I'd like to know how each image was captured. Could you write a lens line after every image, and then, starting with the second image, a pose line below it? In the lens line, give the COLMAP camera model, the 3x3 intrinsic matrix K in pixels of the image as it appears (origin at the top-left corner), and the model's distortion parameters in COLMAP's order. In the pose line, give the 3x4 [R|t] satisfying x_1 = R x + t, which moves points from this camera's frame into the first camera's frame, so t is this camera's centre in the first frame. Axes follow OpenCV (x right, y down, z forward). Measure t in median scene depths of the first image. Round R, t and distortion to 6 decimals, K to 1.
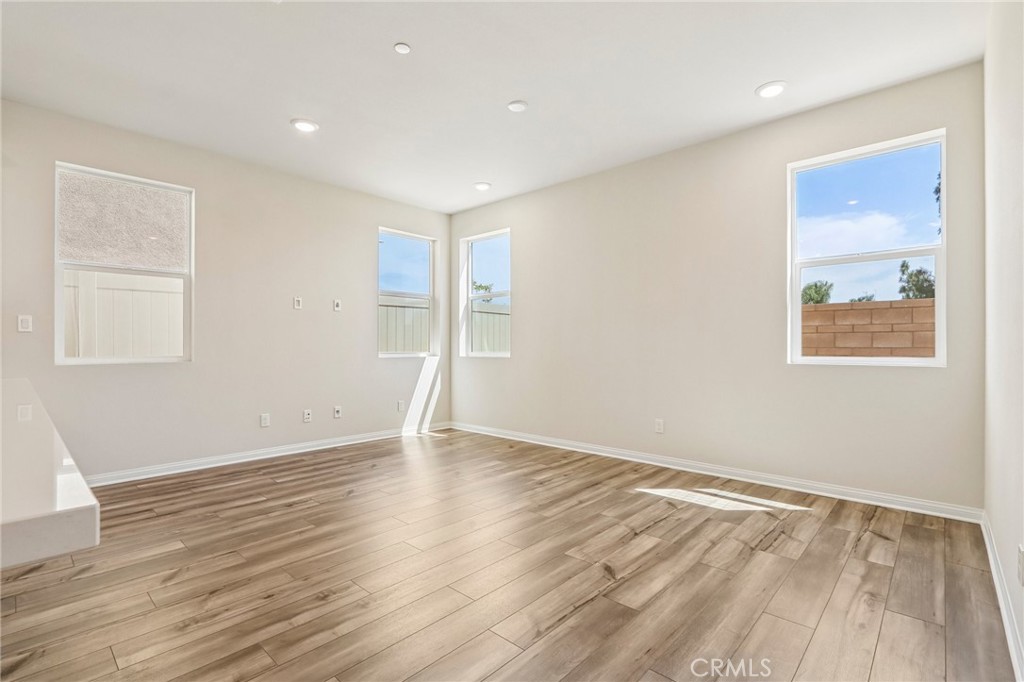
lens RADIAL K [[471.2, 0, 511.0], [0, 471.2, 346.1], [0, 0, 1]] dist [-0.016560, 0.000132]
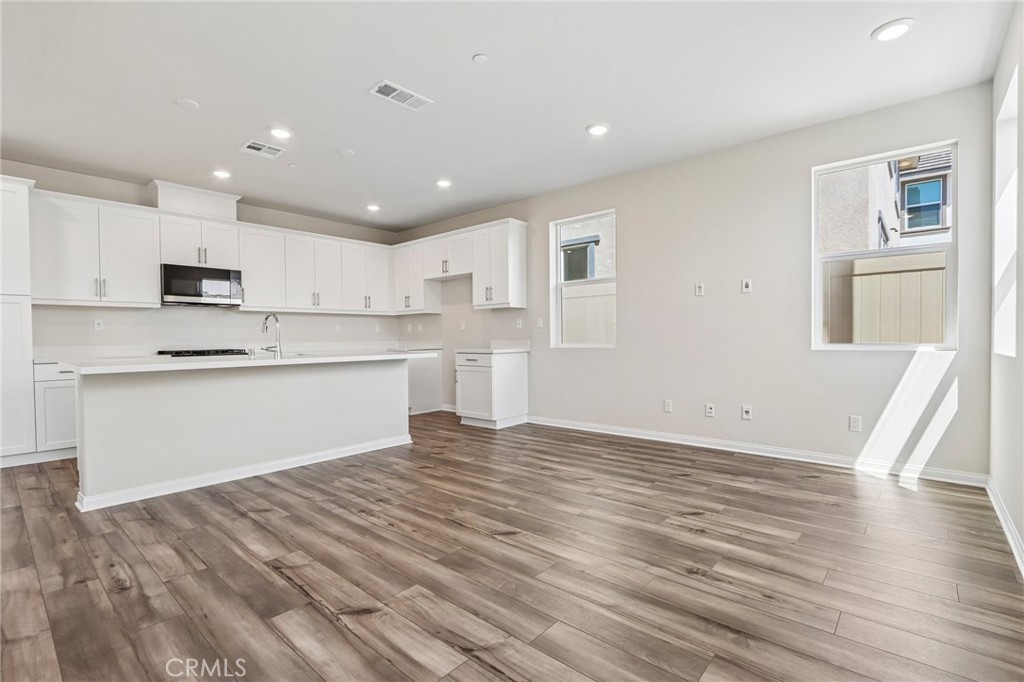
lens RADIAL K [[471.2, 0, 511.0], [0, 471.2, 346.1], [0, 0, 1]] dist [-0.016560, 0.000132]
pose [[0.025999, 0.020946, -0.999443, 0.674871], [0.008585, 0.999739, 0.021176, -0.000729], [0.999625, -0.009131, 0.025812, 0.820568]]
